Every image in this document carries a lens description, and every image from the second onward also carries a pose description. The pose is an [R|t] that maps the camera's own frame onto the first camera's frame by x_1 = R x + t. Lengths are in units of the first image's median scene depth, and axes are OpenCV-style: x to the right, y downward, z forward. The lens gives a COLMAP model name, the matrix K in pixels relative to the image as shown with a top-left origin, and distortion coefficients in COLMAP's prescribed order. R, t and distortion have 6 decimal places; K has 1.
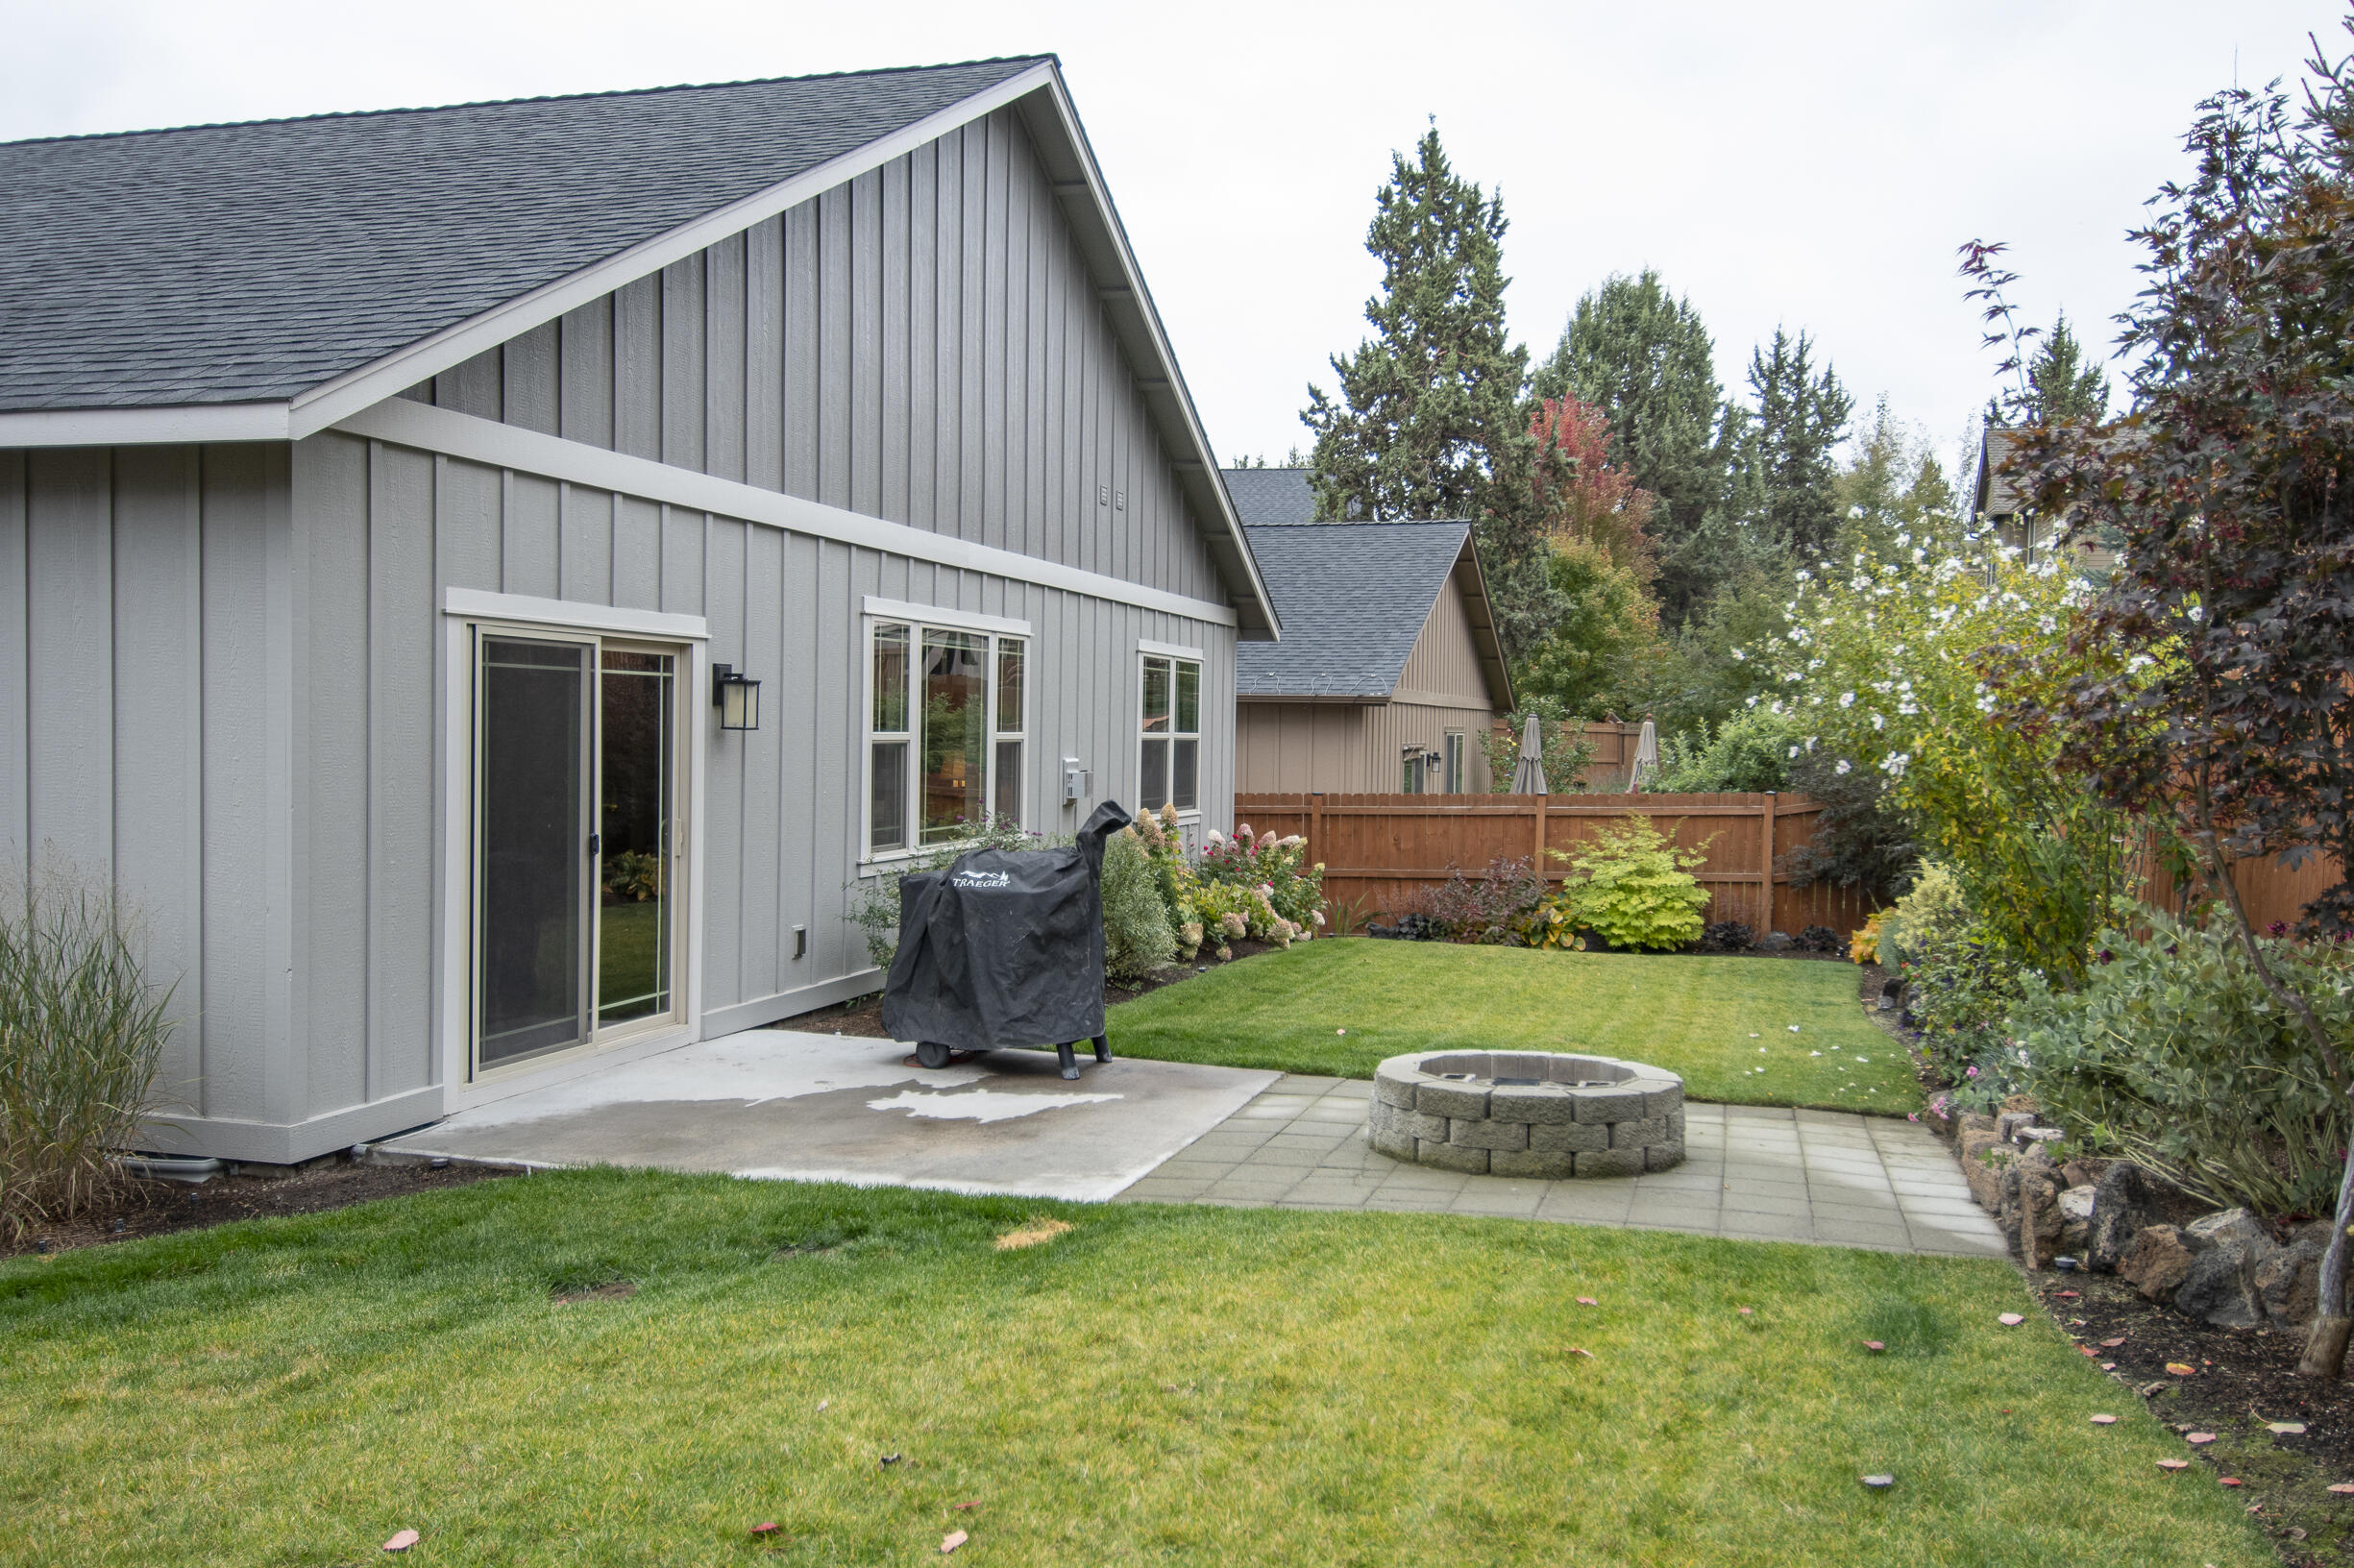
lens RADIAL K [[1818.7, 0, 1165.3], [0, 1818.7, 788.0], [0, 0, 1]] dist [0.036110, -0.012550]
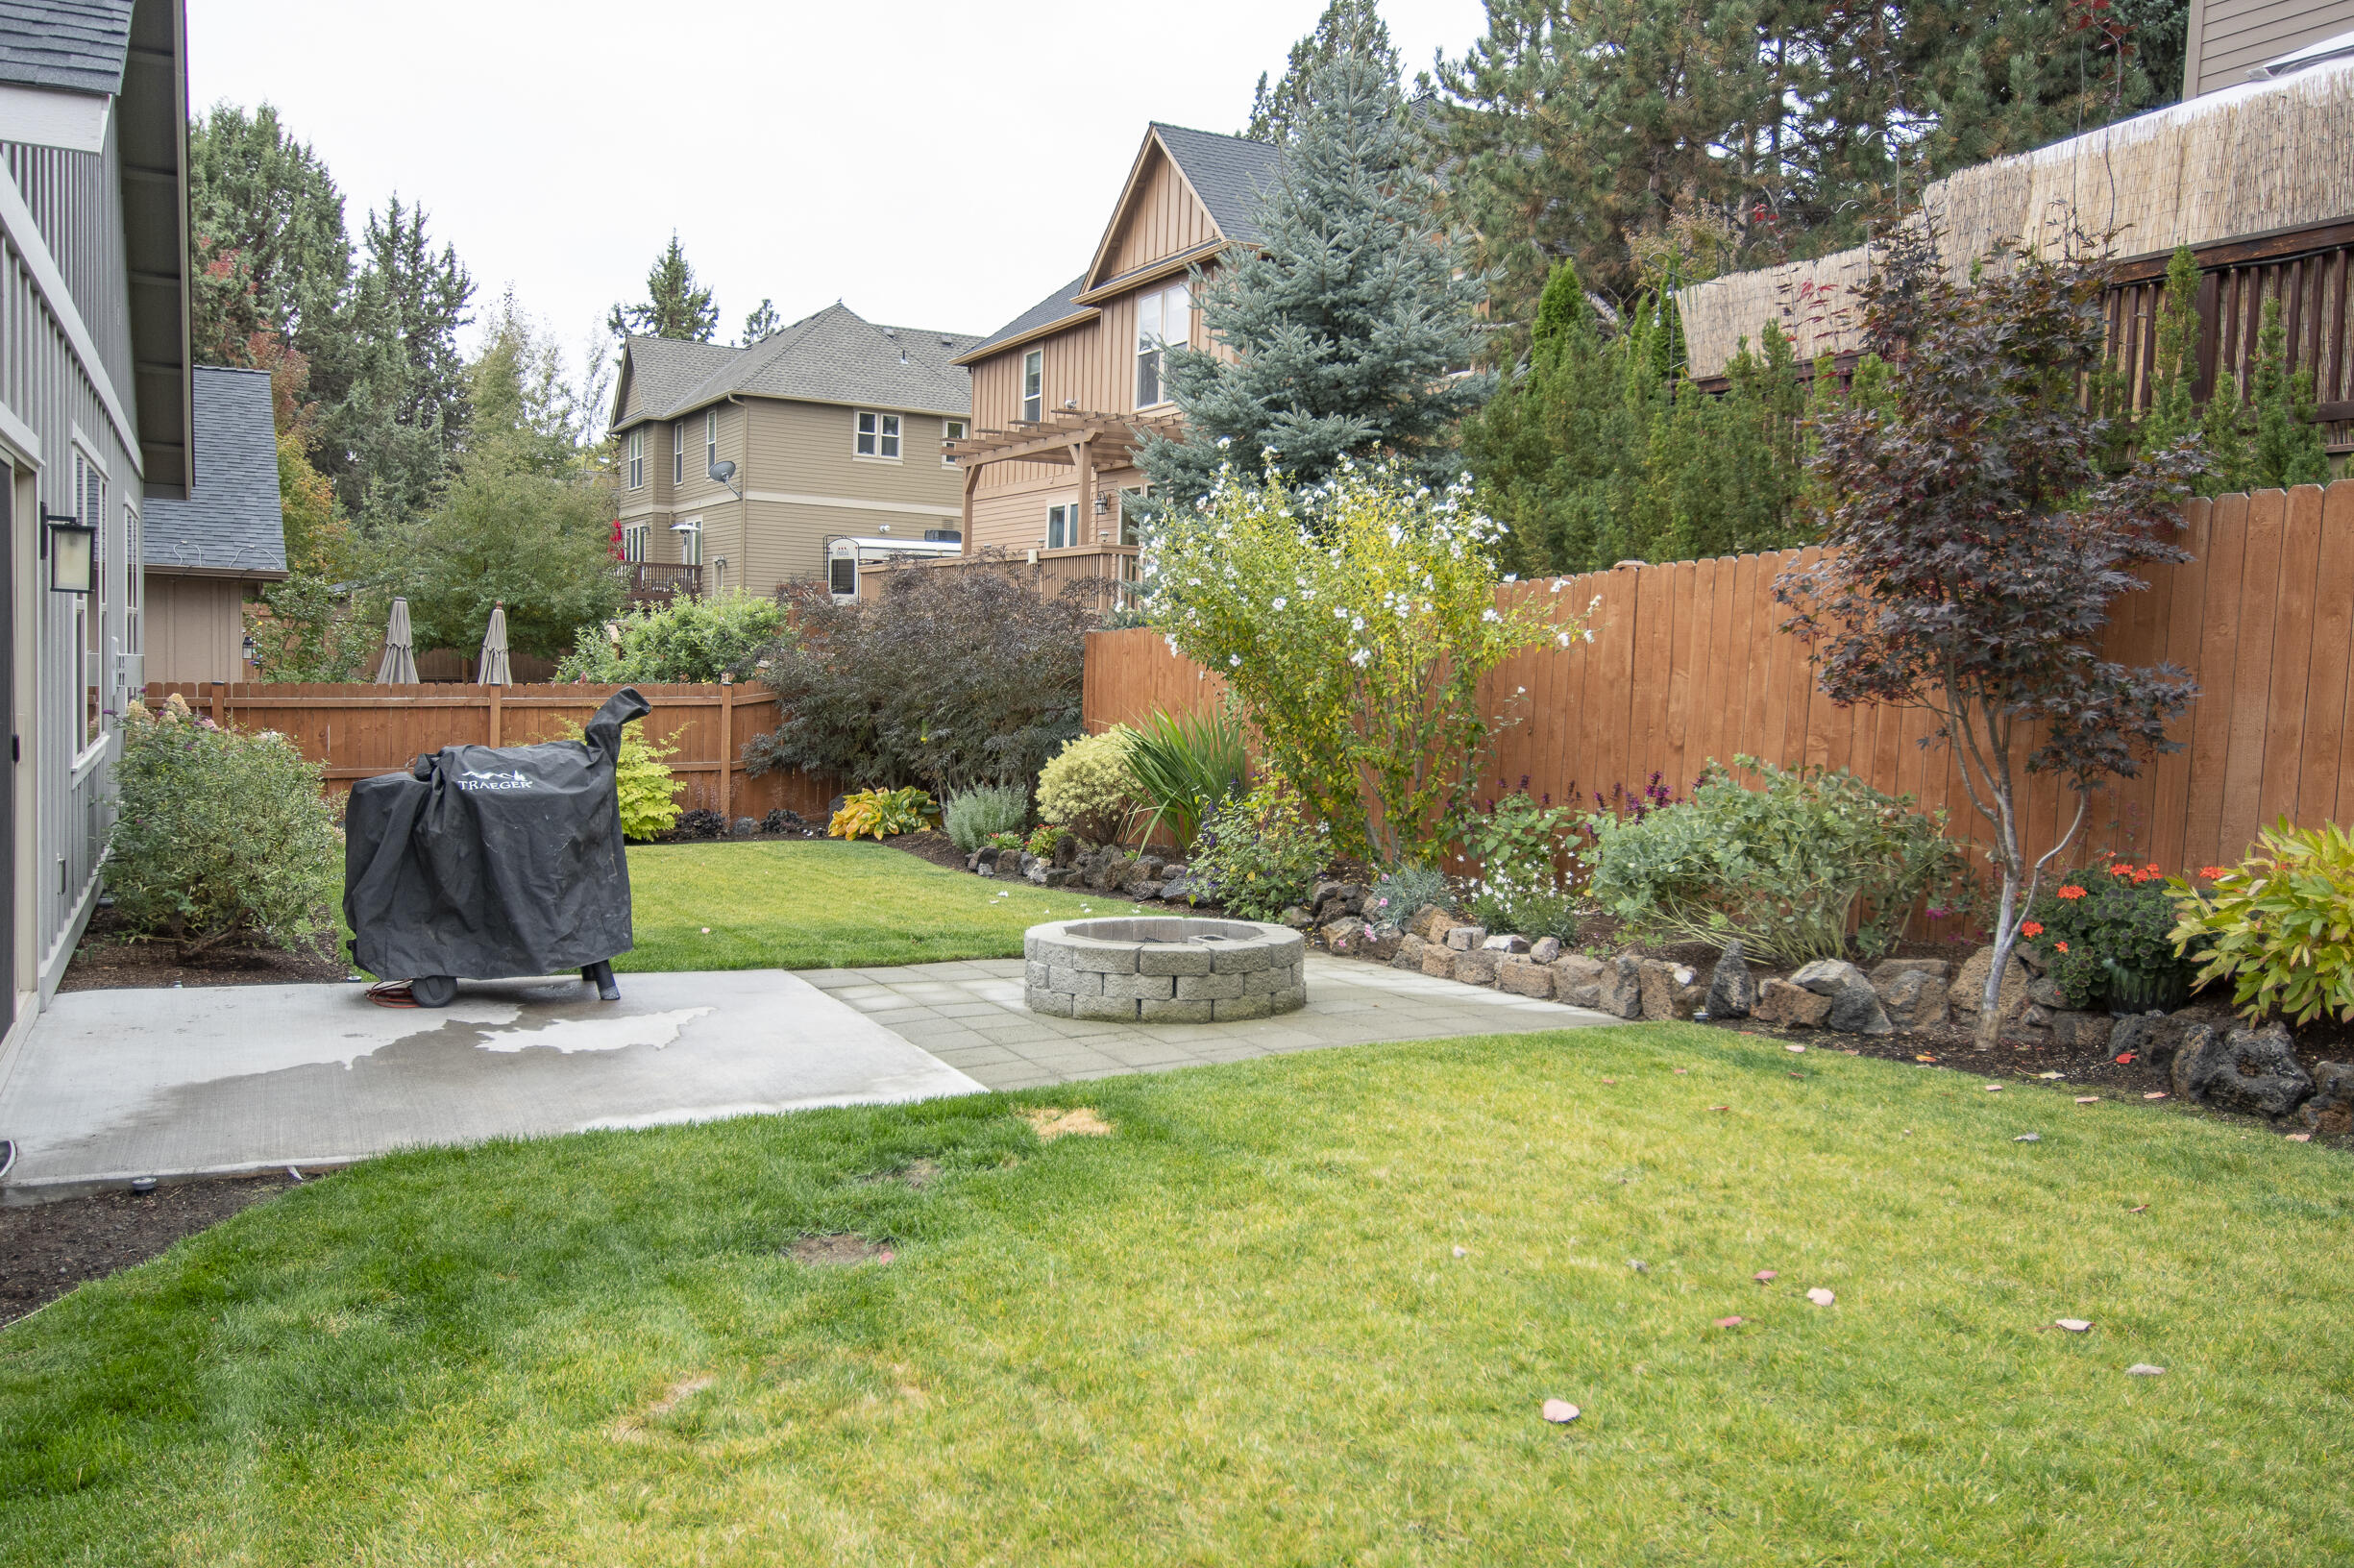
lens RADIAL K [[1818.7, 0, 1220.6], [0, 1818.7, 754.5], [0, 0, 1]] dist [0.036110, -0.012550]
pose [[0.737023, -0.024075, 0.675439, -0.167595], [-0.003424, 0.999220, 0.039351, 0.001104], [-0.675859, -0.031316, 0.736365, 0.052622]]
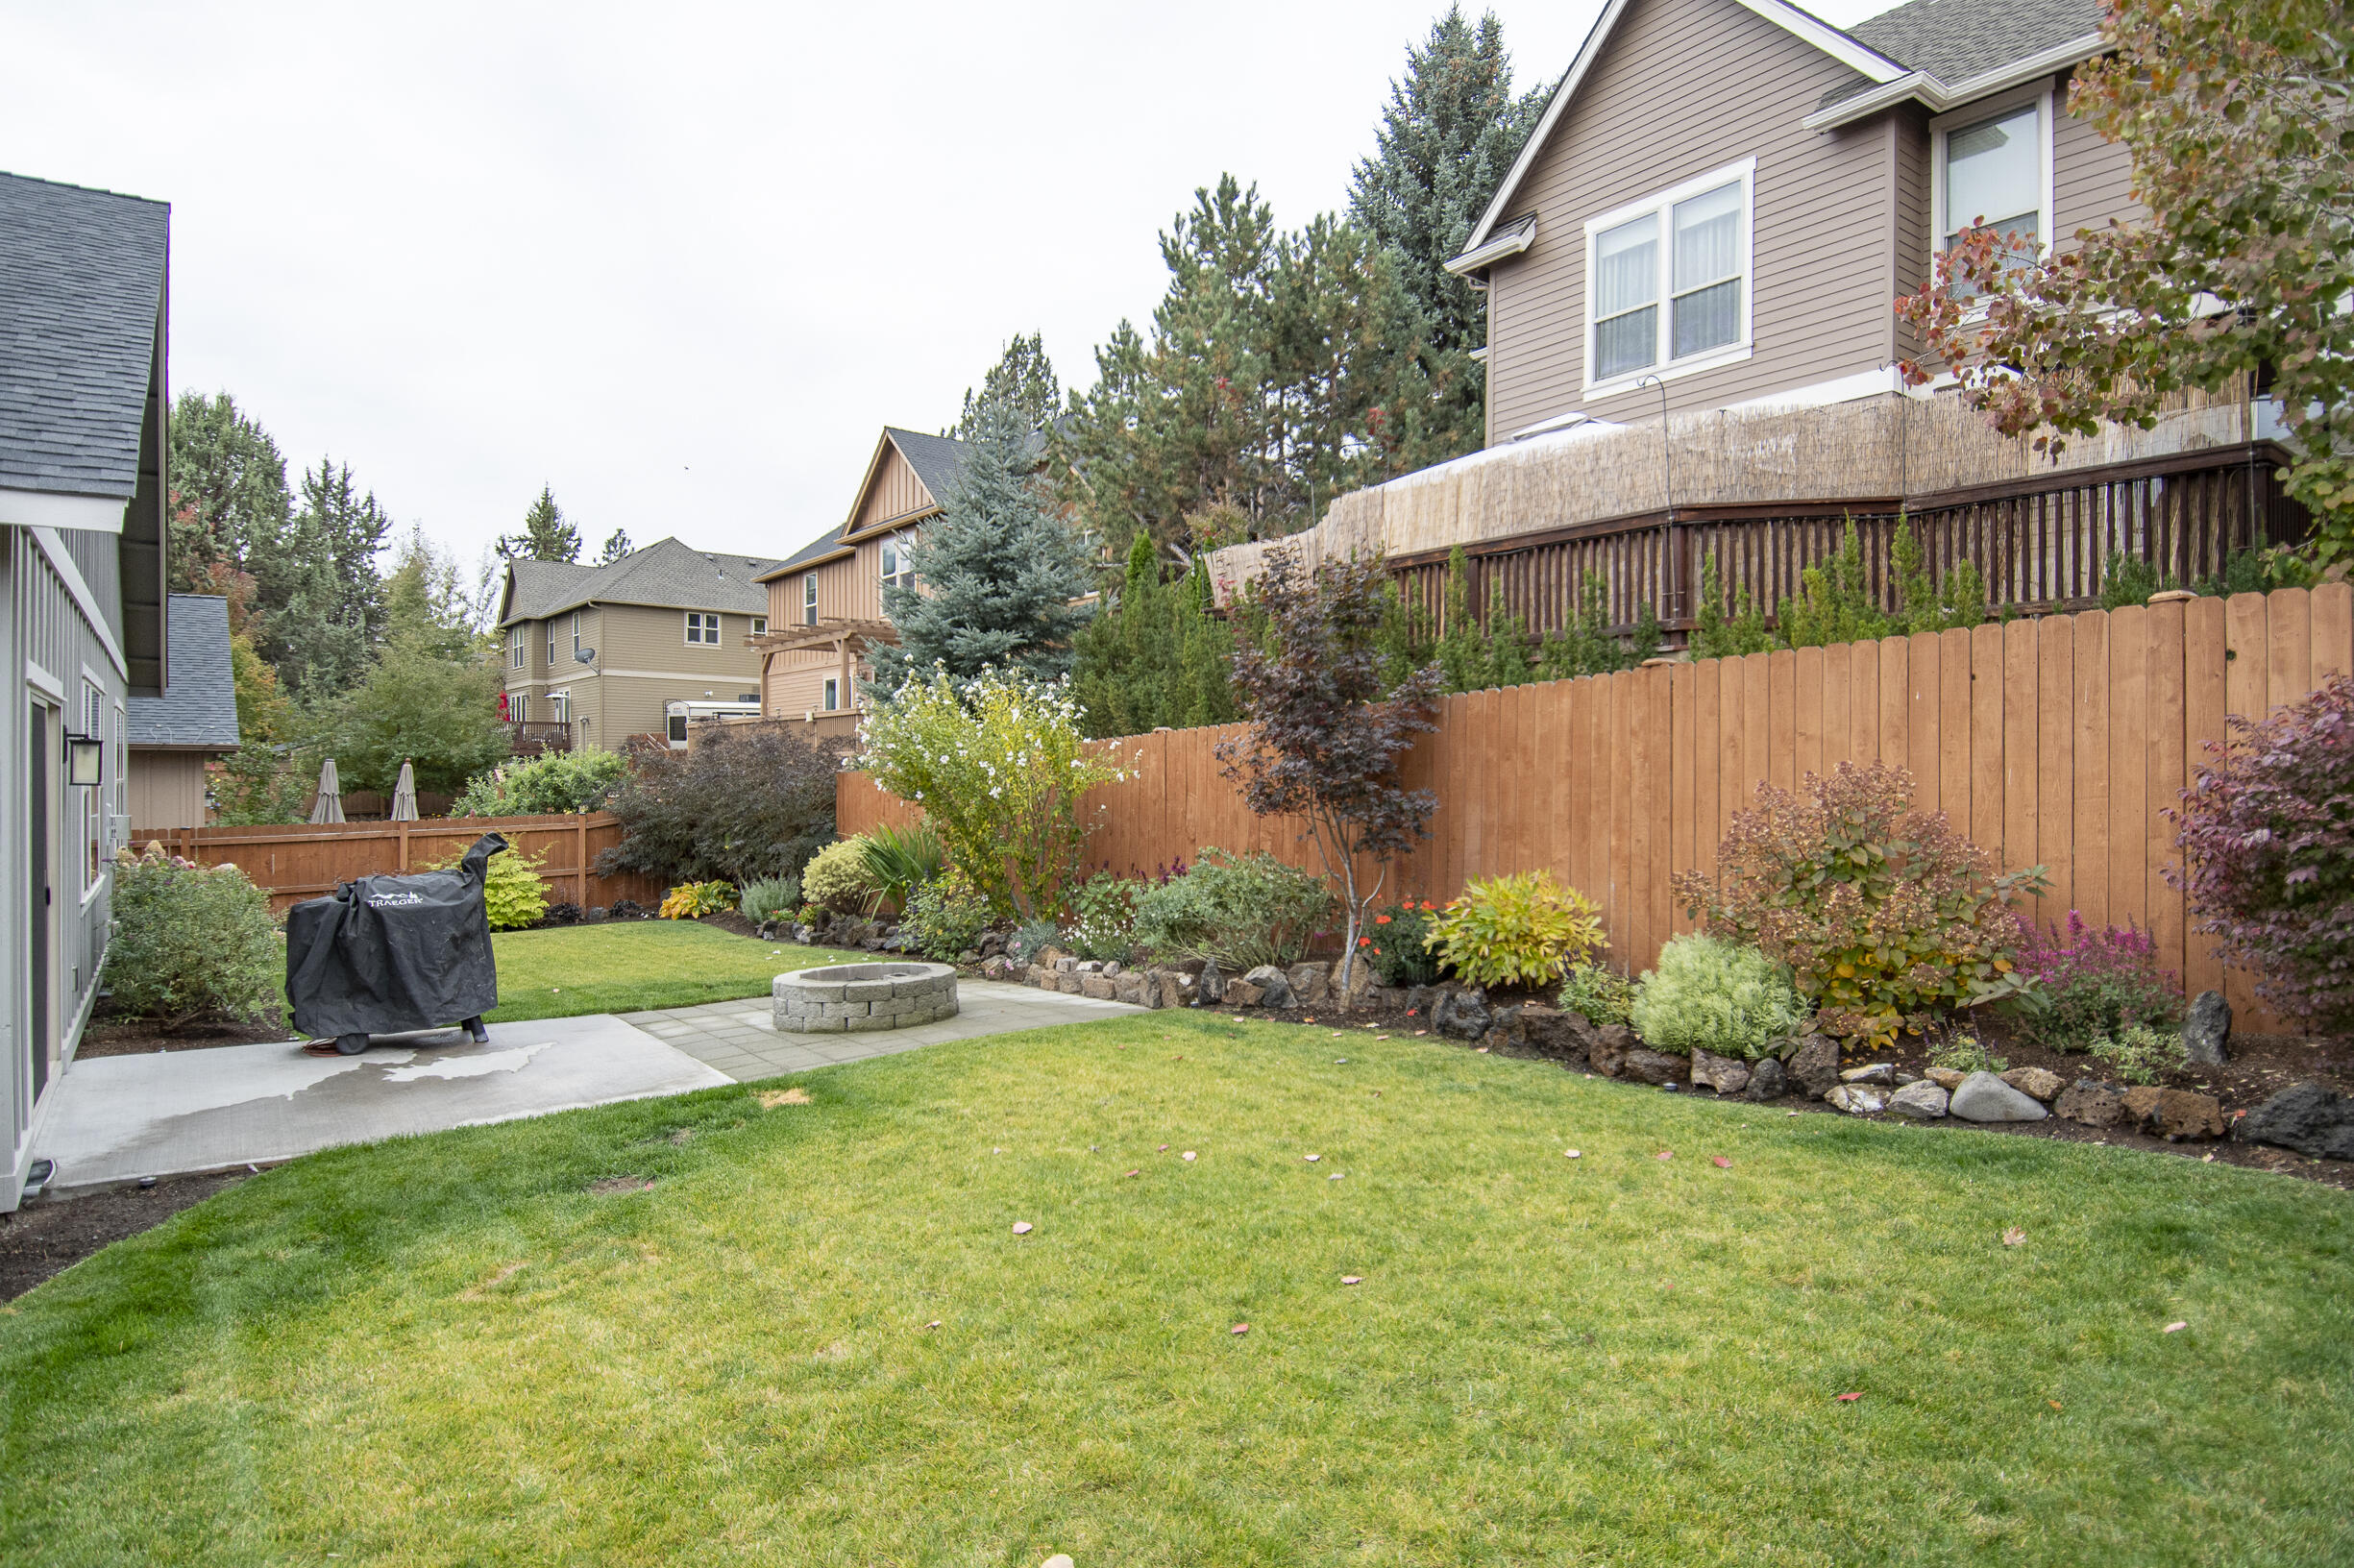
lens RADIAL K [[1221.2, 0, 1186.8], [0, 1221.2, 775.3], [0, 0, 1]] dist [0.030122, -0.034381]
pose [[0.598141, -0.010053, 0.801327, -0.179100], [0.029628, 0.999515, -0.009576, -0.004702], [-0.800843, 0.029469, 0.598149, 0.013801]]
